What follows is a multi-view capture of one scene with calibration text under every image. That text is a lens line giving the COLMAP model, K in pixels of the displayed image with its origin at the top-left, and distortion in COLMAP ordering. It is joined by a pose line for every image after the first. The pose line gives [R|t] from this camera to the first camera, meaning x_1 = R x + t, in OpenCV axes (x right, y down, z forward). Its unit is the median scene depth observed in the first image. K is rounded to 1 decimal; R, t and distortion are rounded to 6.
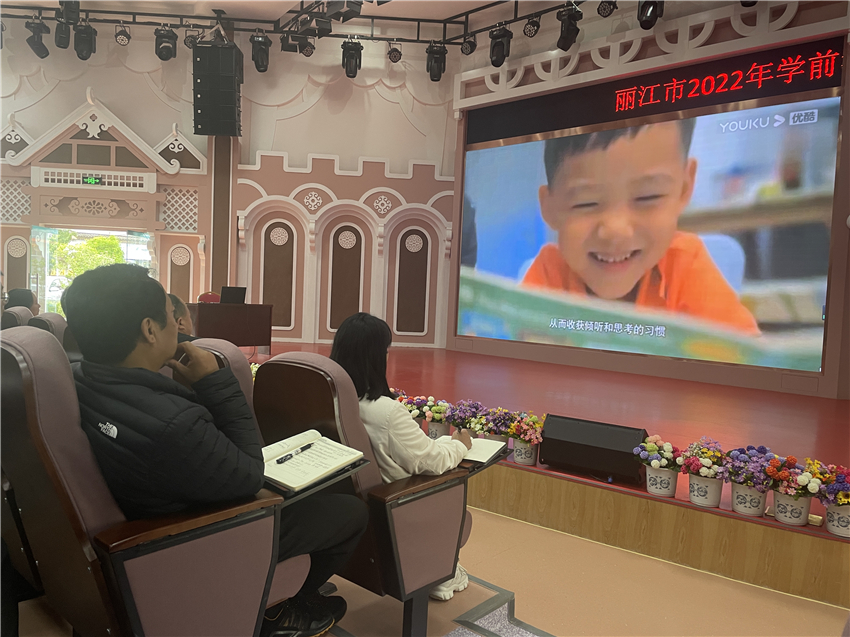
lens RADIAL K [[661.4, 0, 443.2], [0, 661.4, 316.7], [0, 0, 1]] dist [0.037350, -0.004314]
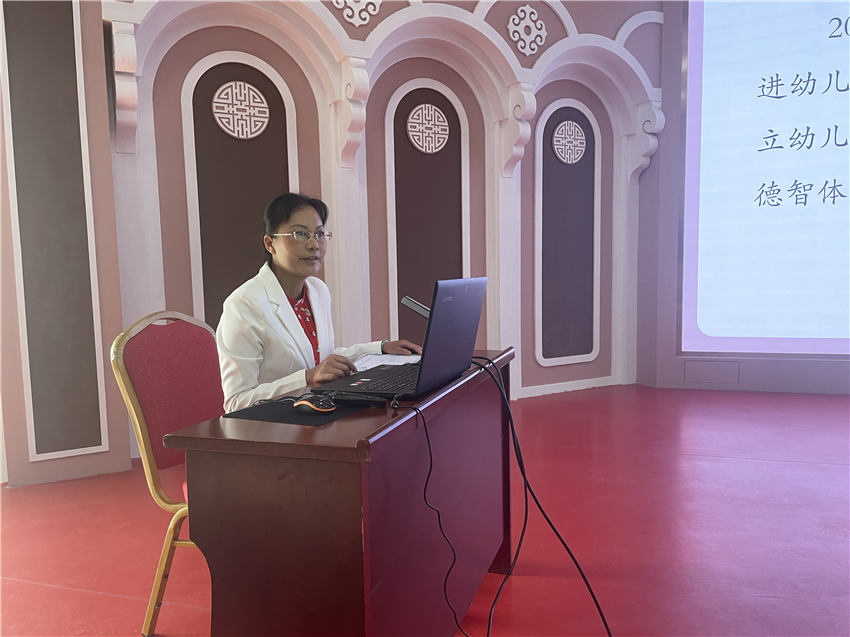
lens RADIAL K [[661.4, 0, 443.2], [0, 661.4, 316.7], [0, 0, 1]] dist [0.037350, -0.004314]
pose [[0.888408, -0.099203, 0.448207, -0.326502], [0.074113, 0.994558, 0.073227, -0.041237], [-0.453032, -0.031838, 0.890926, 0.701744]]
